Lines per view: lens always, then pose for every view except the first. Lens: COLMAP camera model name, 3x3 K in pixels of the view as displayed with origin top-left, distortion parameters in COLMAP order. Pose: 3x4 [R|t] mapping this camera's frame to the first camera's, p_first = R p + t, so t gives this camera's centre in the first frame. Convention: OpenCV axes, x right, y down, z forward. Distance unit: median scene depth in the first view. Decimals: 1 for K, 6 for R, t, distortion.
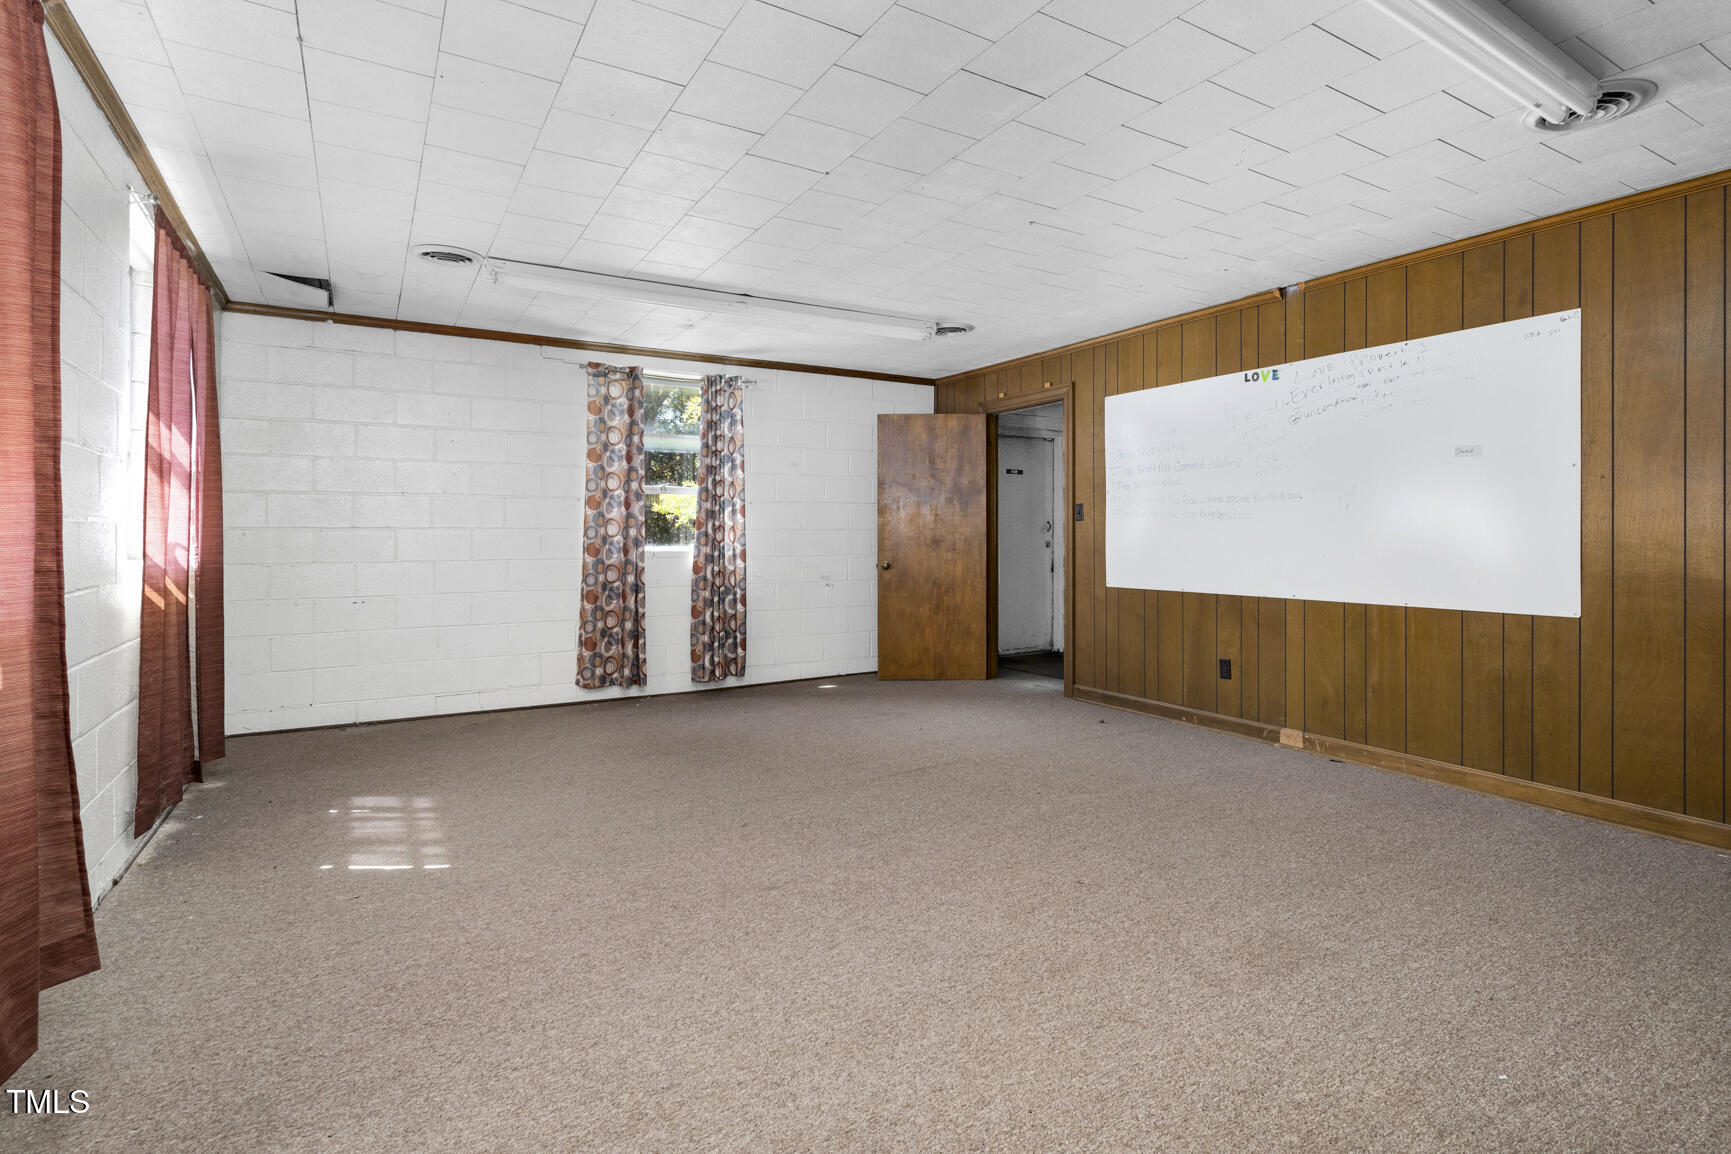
lens RADIAL K [[807.0, 0, 866.1], [0, 807.0, 540.5], [0, 0, 1]] dist [-0.068092, 0.026268]
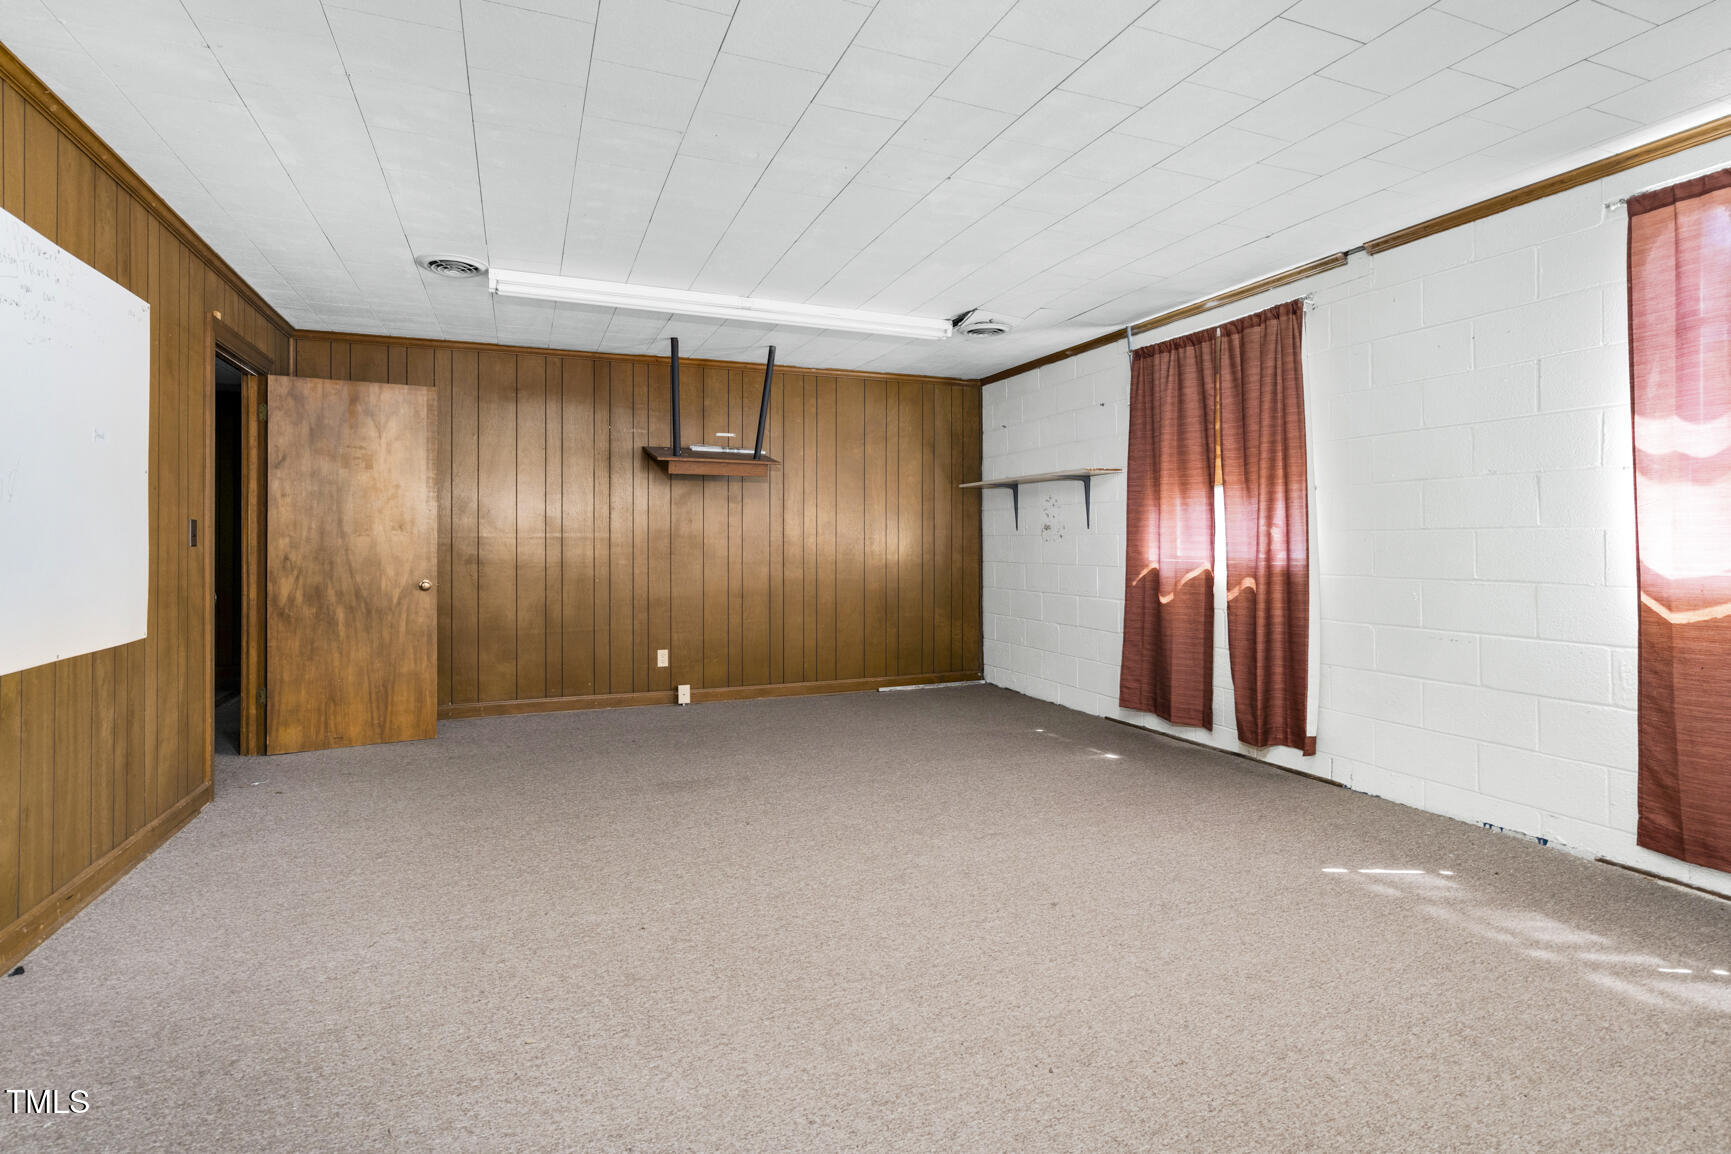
lens RADIAL K [[807.0, 0, 866.1], [0, 807.0, 540.5], [0, 0, 1]] dist [-0.068092, 0.026268]
pose [[-0.991022, 0.008001, 0.133459, -0.082218], [0.008281, 0.999965, 0.001544, -0.018657], [-0.133442, 0.002636, -0.991053, 2.031010]]
